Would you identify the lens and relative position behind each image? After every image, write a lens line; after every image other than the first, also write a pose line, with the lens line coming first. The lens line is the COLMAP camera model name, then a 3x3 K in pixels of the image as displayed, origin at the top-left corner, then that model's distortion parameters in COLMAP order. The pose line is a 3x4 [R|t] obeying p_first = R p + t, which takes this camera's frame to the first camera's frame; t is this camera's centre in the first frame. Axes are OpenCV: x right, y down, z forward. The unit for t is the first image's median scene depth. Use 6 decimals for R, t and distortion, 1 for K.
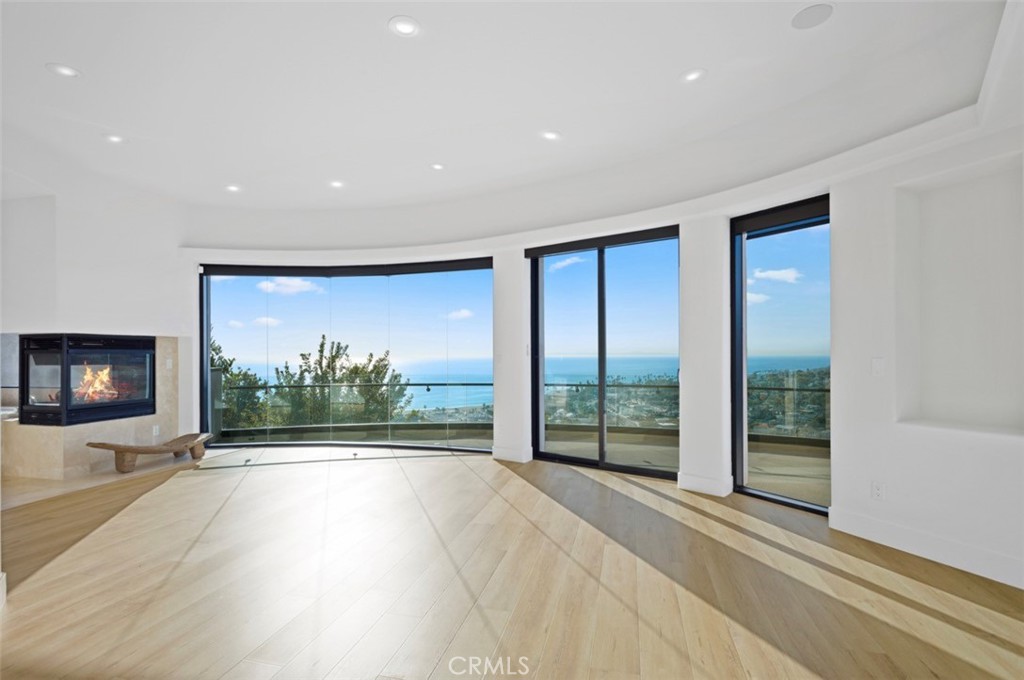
lens RADIAL K [[467.9, 0, 518.2], [0, 467.9, 341.5], [0, 0, 1]] dist [0.004230, 0.000216]
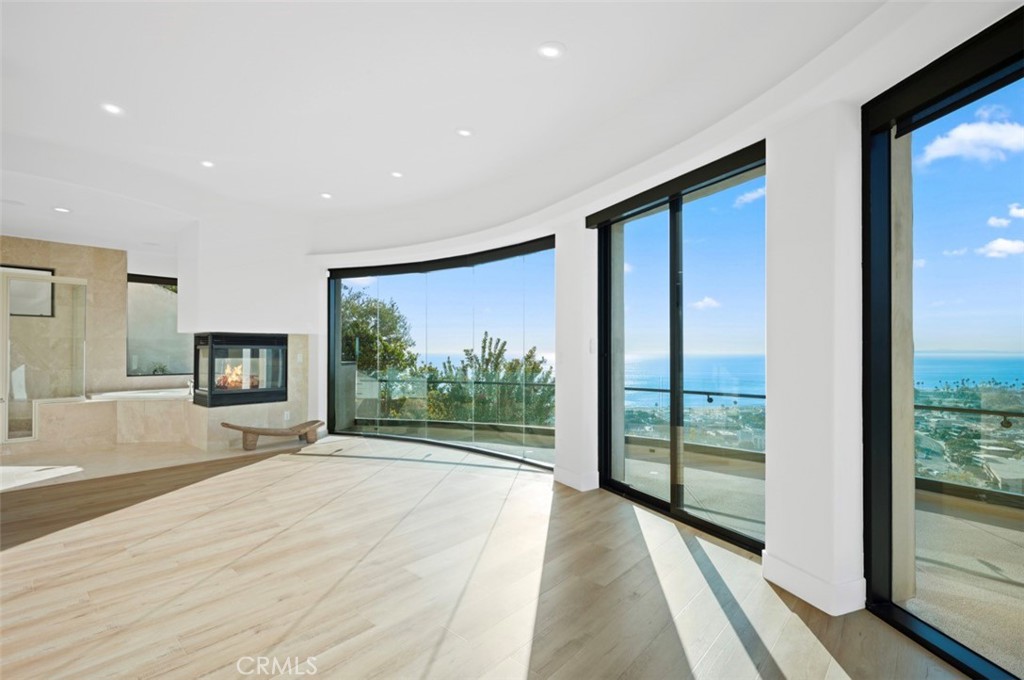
lens RADIAL K [[467.9, 0, 518.2], [0, 467.9, 341.5], [0, 0, 1]] dist [0.004230, 0.000216]
pose [[0.882429, -0.003821, -0.470429, 0.273822], [0.007681, 0.999951, 0.006286, 0.004571], [0.470382, -0.009160, 0.882415, 0.252168]]
